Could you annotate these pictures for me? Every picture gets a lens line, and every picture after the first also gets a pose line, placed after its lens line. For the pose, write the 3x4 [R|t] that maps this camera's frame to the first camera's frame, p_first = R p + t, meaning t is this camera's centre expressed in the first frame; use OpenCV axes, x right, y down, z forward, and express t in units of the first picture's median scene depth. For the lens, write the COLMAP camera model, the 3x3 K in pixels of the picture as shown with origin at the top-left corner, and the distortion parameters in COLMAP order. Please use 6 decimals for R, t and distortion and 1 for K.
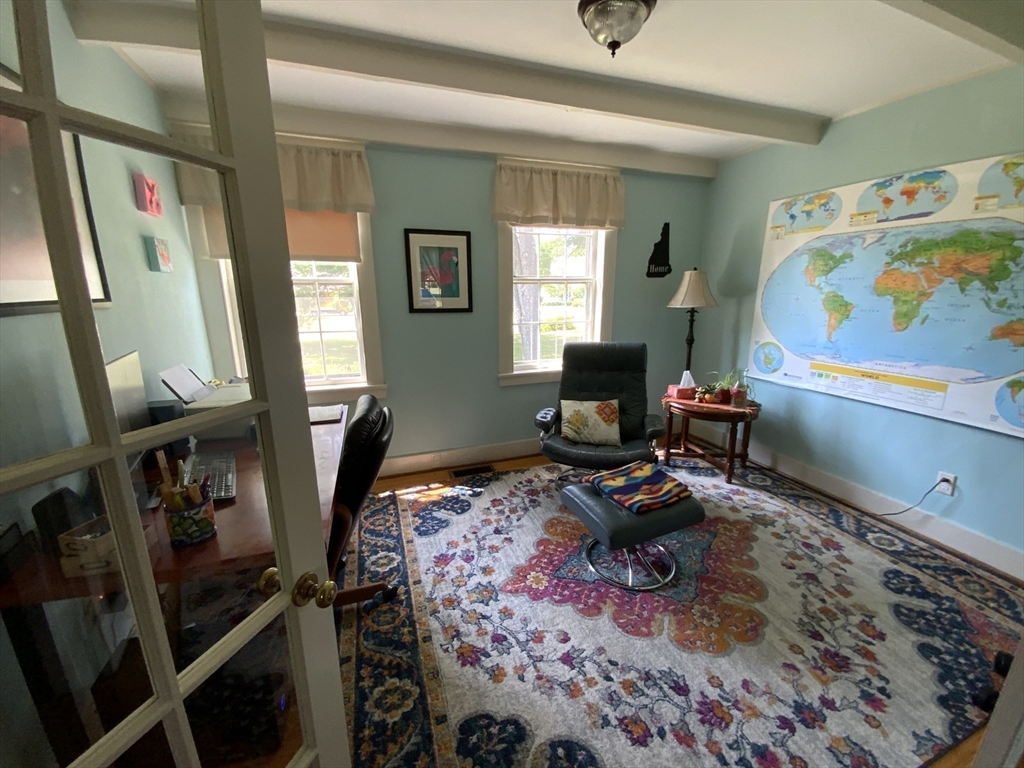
lens RADIAL K [[413.2, 0, 510.1], [0, 413.2, 376.4], [0, 0, 1]] dist [-0.005373, -0.006111]
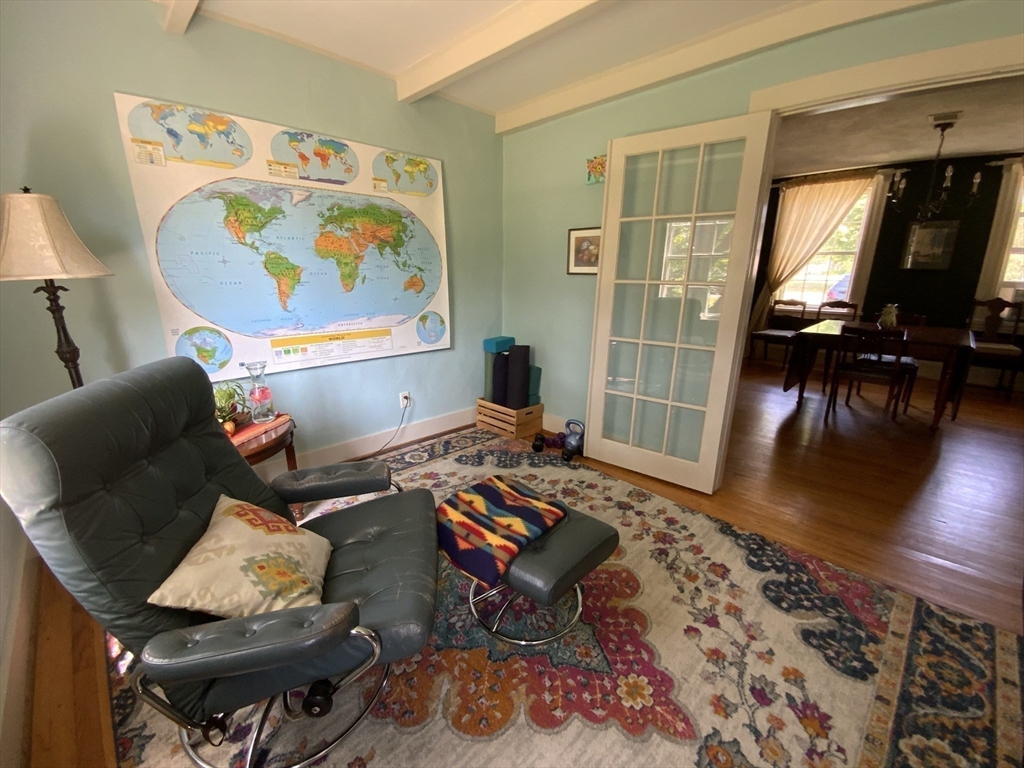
lens RADIAL K [[413.2, 0, 503.2], [0, 413.2, 387.6], [0, 0, 1]] dist [-0.005373, -0.006111]
pose [[-0.417632, -0.237979, 0.876898, -0.284680], [0.182962, 0.923297, 0.337709, -0.188931], [-0.890005, 0.301477, -0.342057, 1.206026]]
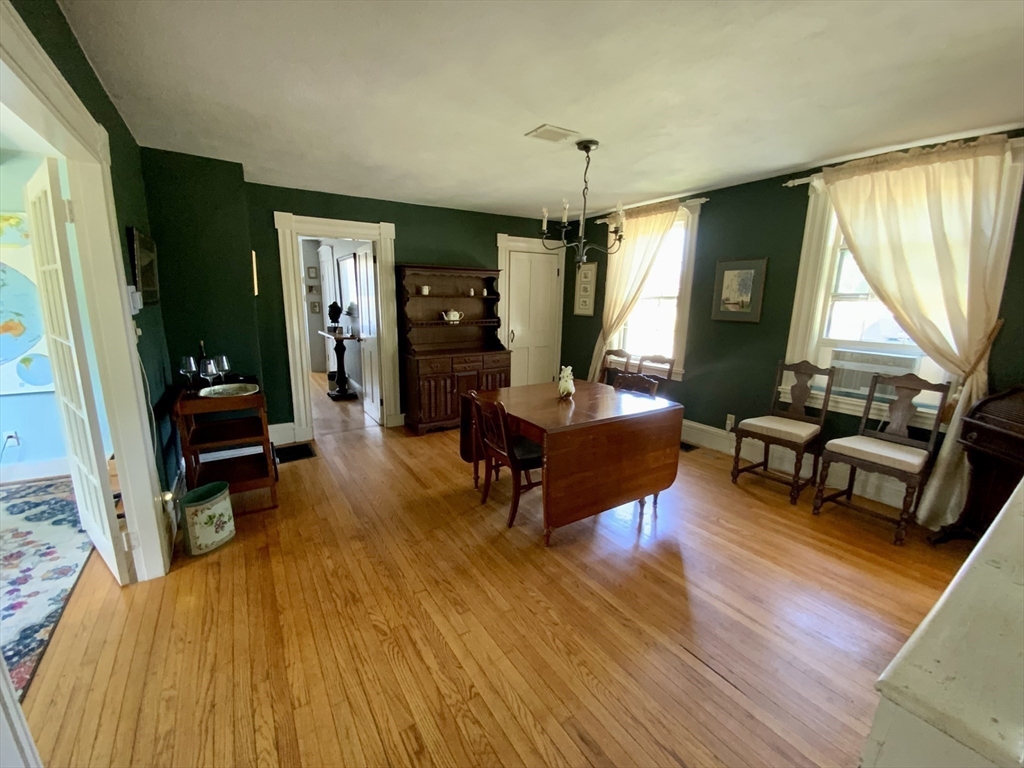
lens RADIAL K [[413.2, 0, 506.3], [0, 413.2, 391.8], [0, 0, 1]] dist [-0.005373, -0.006111]
pose [[-0.247167, -0.209379, 0.946081, -0.648528], [0.172100, 0.951365, 0.255510, 0.047781], [-0.953567, 0.225974, -0.199112, -0.396317]]
